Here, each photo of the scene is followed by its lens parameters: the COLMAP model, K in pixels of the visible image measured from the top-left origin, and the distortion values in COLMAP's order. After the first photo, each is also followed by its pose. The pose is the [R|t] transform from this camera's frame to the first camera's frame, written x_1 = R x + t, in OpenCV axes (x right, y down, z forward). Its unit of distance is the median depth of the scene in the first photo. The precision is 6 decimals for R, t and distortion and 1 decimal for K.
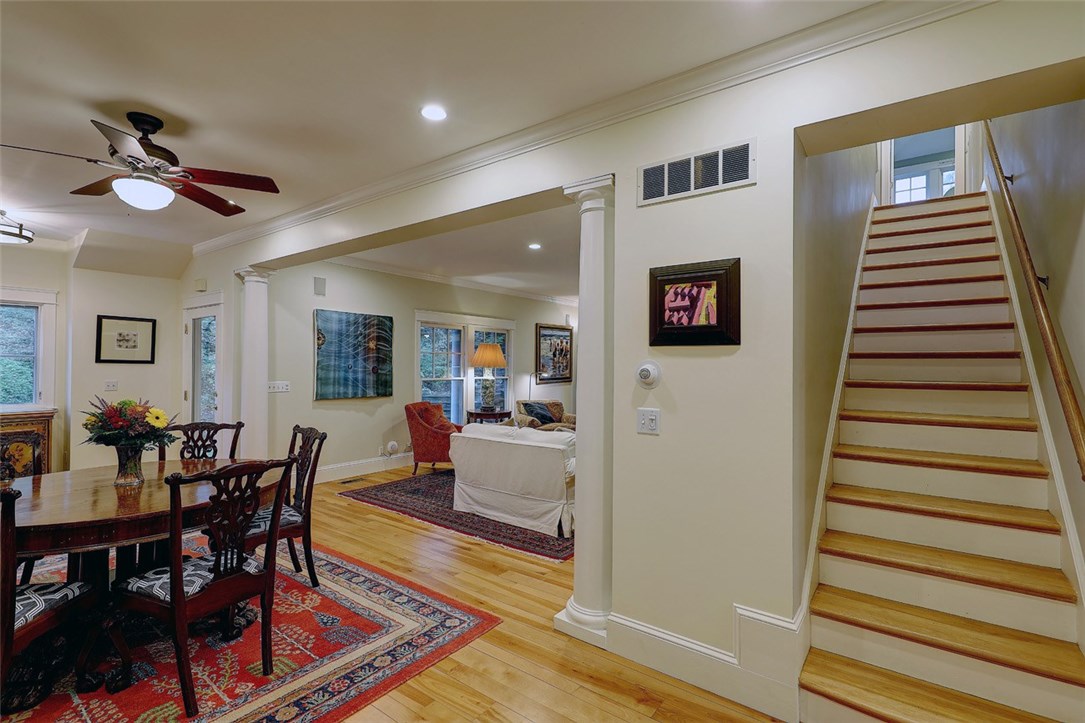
lens RADIAL K [[515.1, 0, 558.4], [0, 515.1, 359.0], [0, 0, 1]] dist [0.010774, -0.004663]
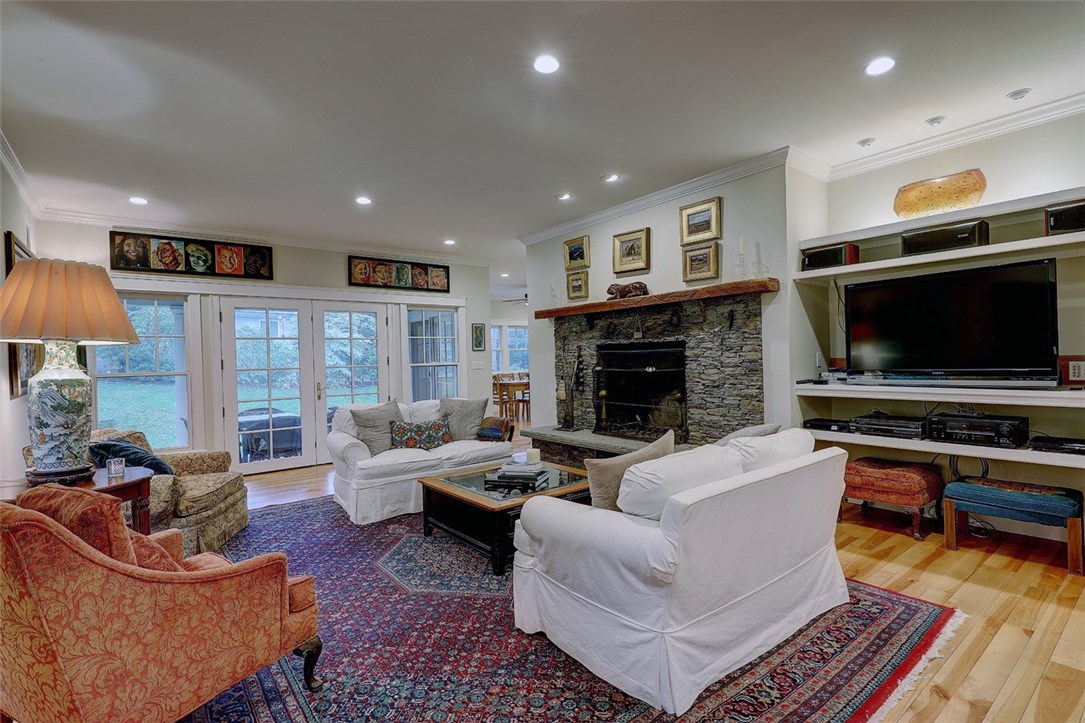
lens RADIAL K [[515.1, 0, 544.8], [0, 515.1, 366.7], [0, 0, 1]] dist [0.010774, -0.004663]
pose [[0.257902, -0.032076, 0.965639, -0.564790], [0.017660, 0.999438, 0.028482, 0.042801], [-0.966010, 0.009708, 0.258324, 1.003519]]
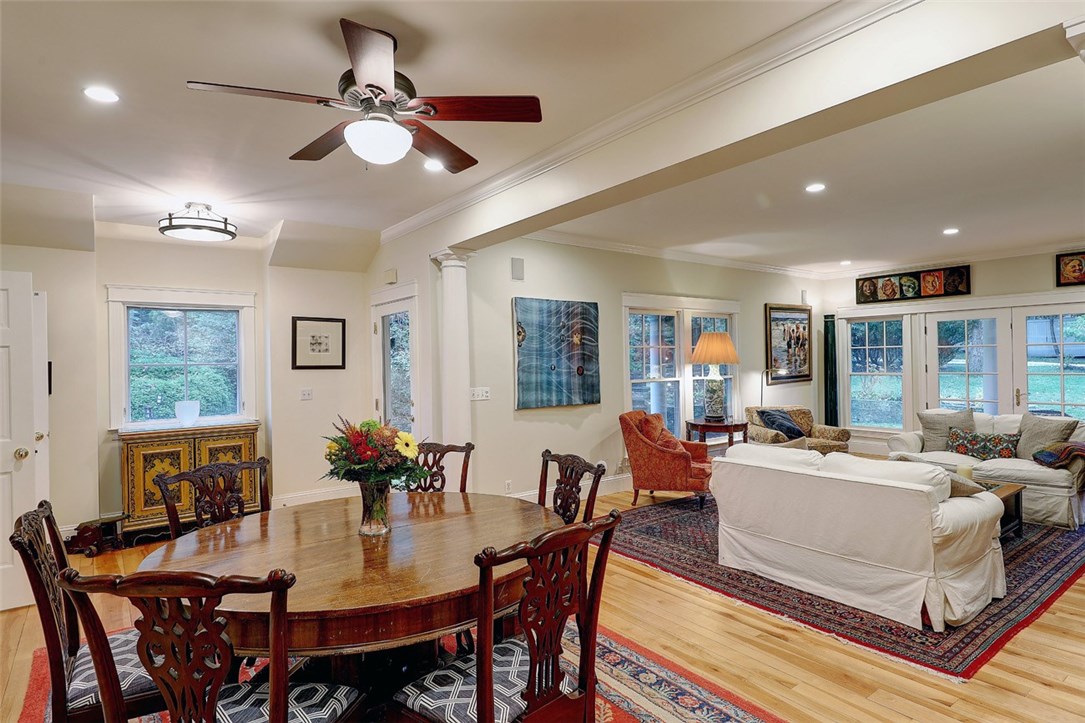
lens RADIAL K [[598.2, 0, 547.4], [0, 598.2, 359.5], [0, 0, 1]] dist [0.014864, -0.002270]
pose [[0.958540, -0.025782, -0.283788, -0.190173], [0.028412, 0.999583, 0.005154, -0.002978], [0.283537, -0.013003, 0.958873, 0.137826]]
